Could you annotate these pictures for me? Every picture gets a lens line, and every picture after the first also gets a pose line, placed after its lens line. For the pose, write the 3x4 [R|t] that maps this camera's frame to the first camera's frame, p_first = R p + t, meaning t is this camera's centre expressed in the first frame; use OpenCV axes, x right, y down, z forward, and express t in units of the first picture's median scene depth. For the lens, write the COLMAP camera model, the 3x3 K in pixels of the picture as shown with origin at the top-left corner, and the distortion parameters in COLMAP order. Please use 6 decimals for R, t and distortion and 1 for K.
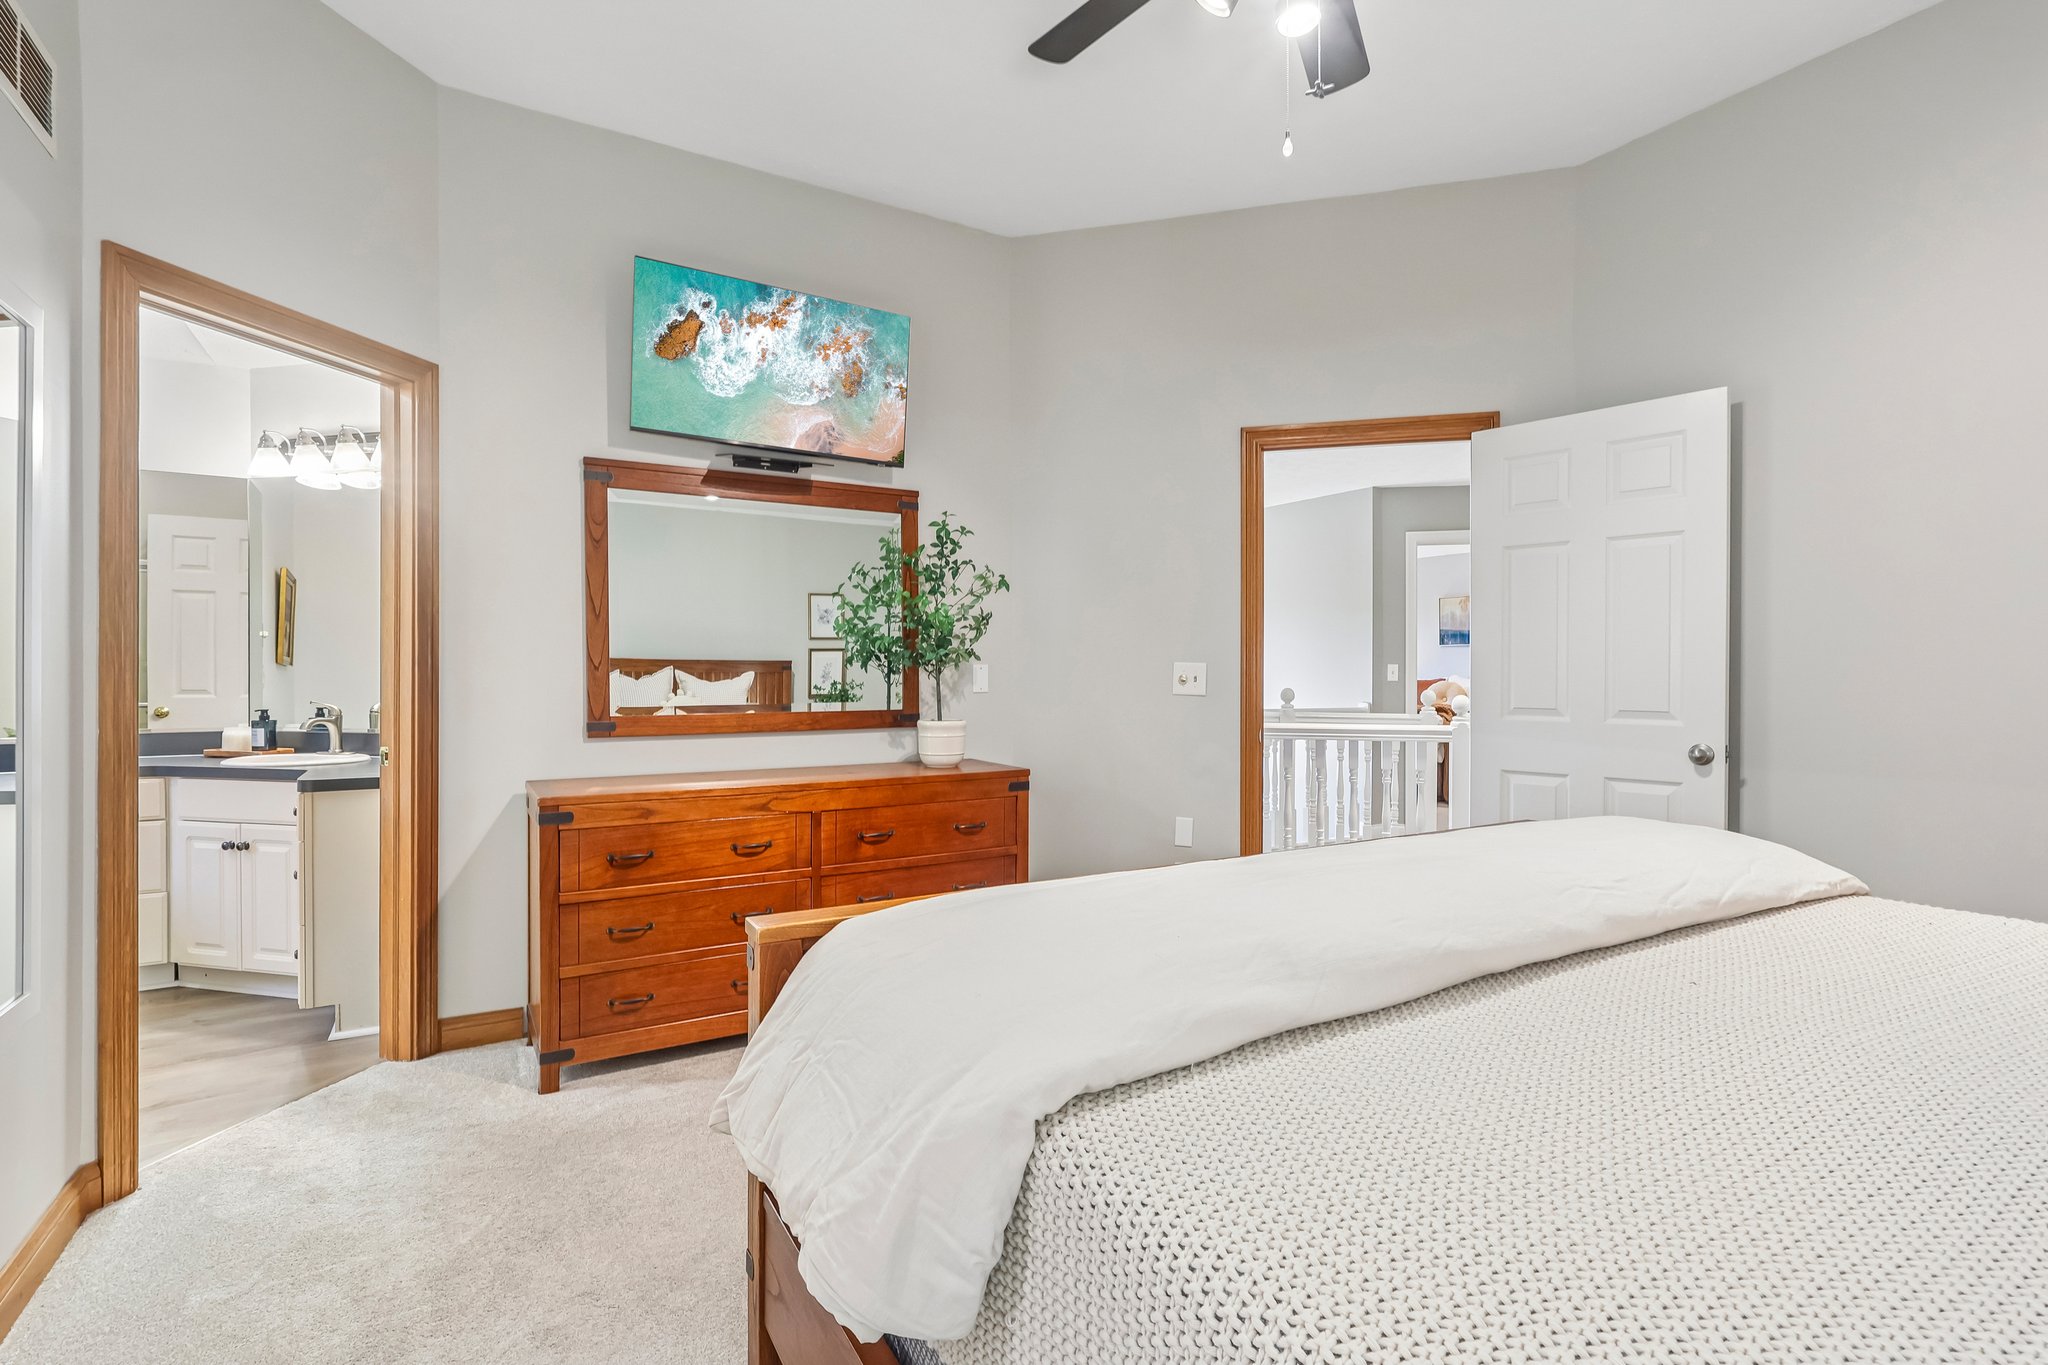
lens RADIAL K [[965.5, 0, 1013.4], [0, 965.5, 678.8], [0, 0, 1]] dist [-0.000700, 0.000350]
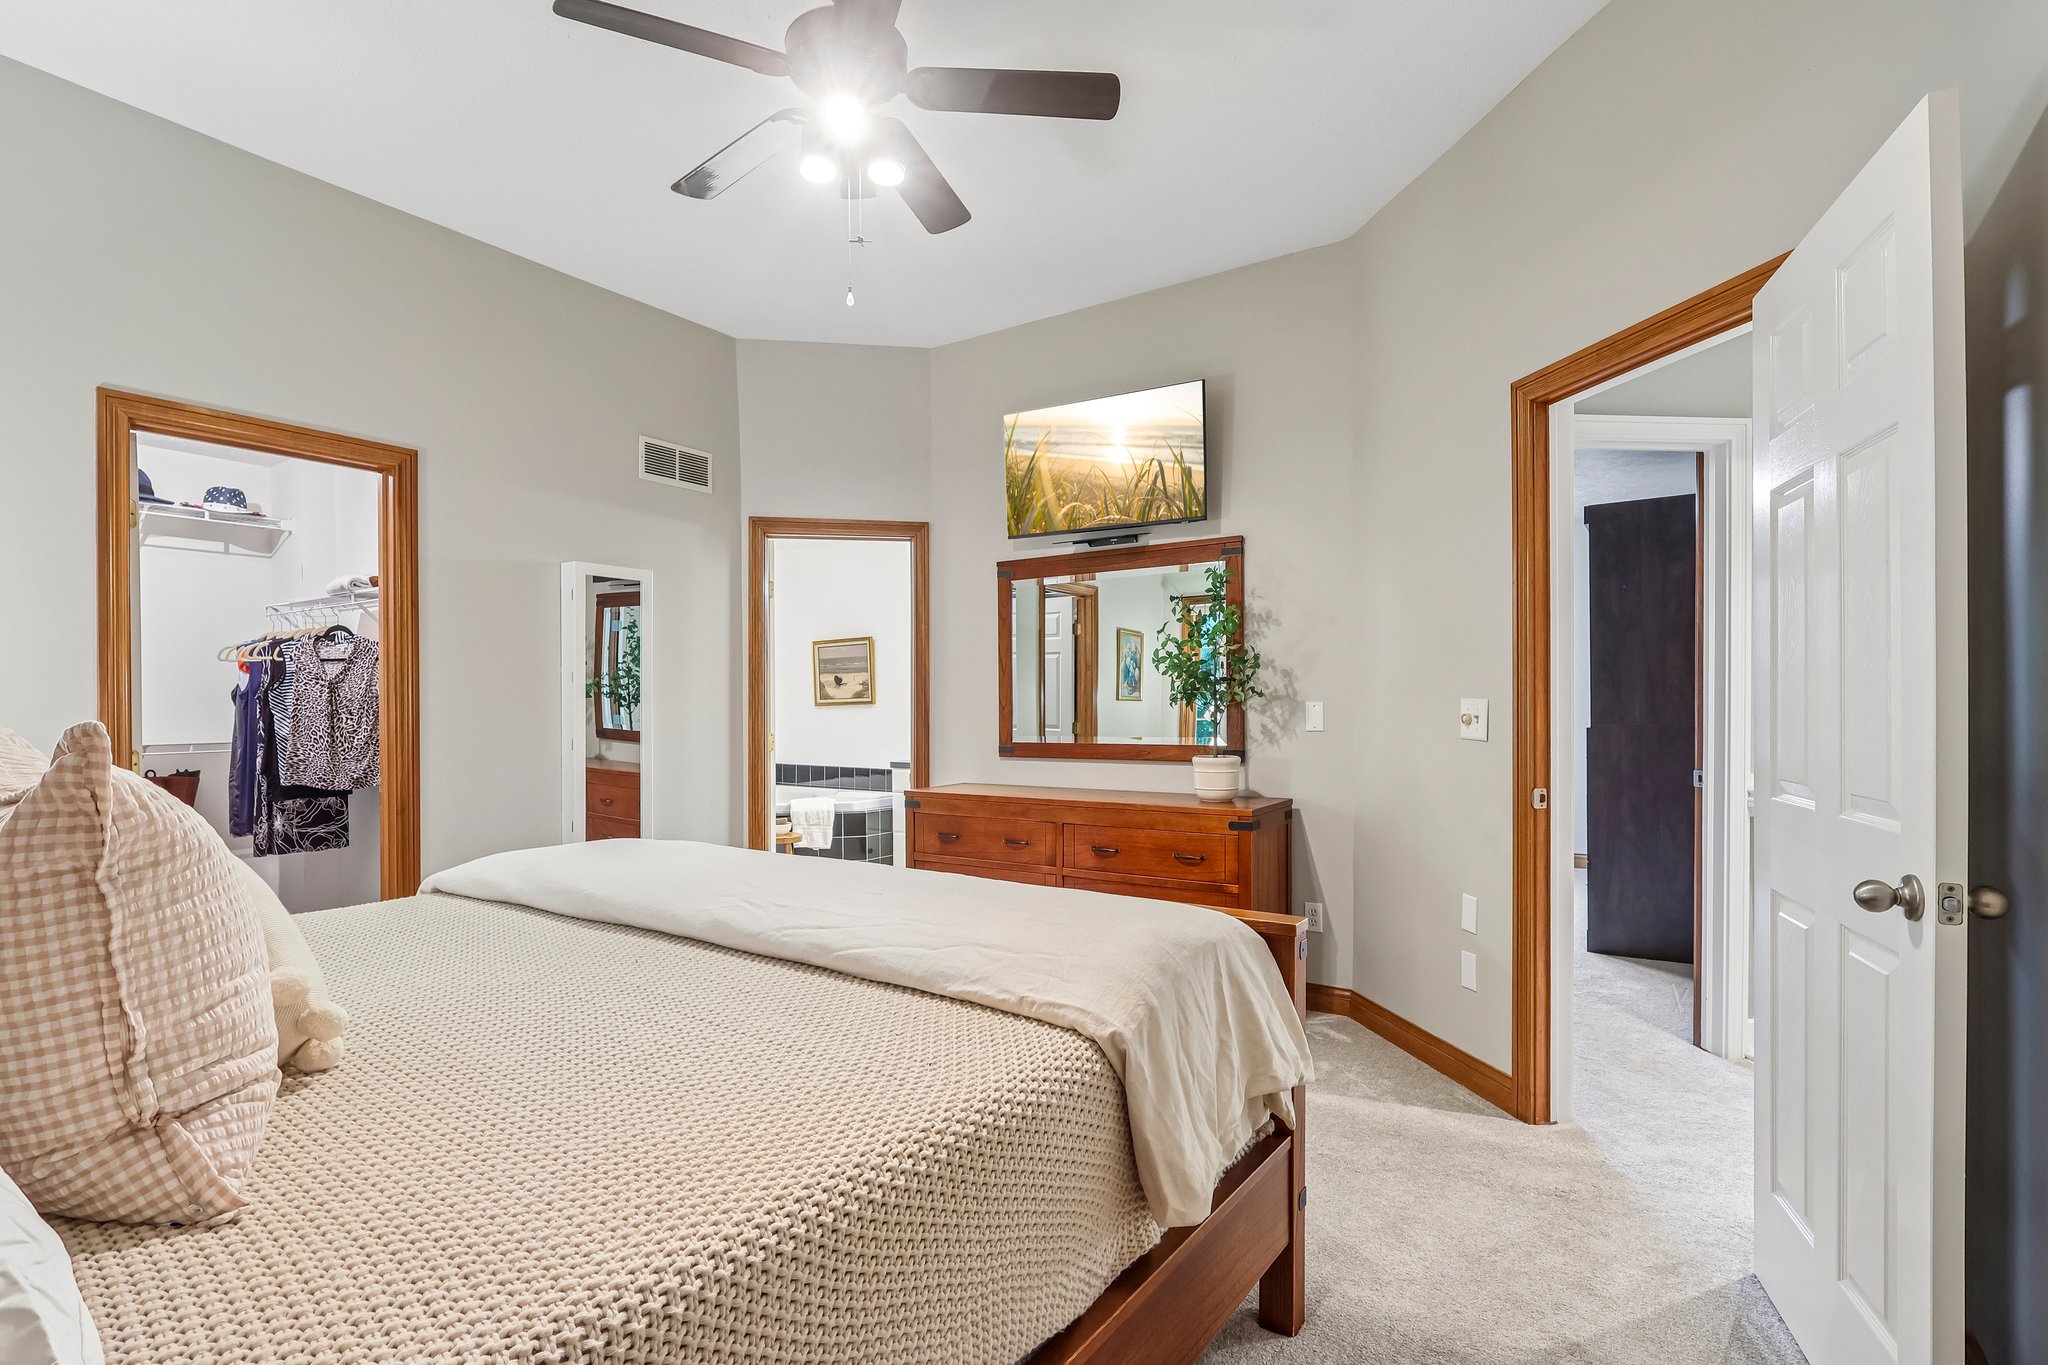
lens RADIAL K [[965.5, 0, 1021.5], [0, 965.5, 698.6], [0, 0, 1]] dist [-0.000700, 0.000350]
pose [[0.429428, -0.010201, -0.903043, 0.781830], [0.000536, 0.999939, -0.011040, -0.008198], [0.903101, 0.004256, 0.429407, 0.362655]]
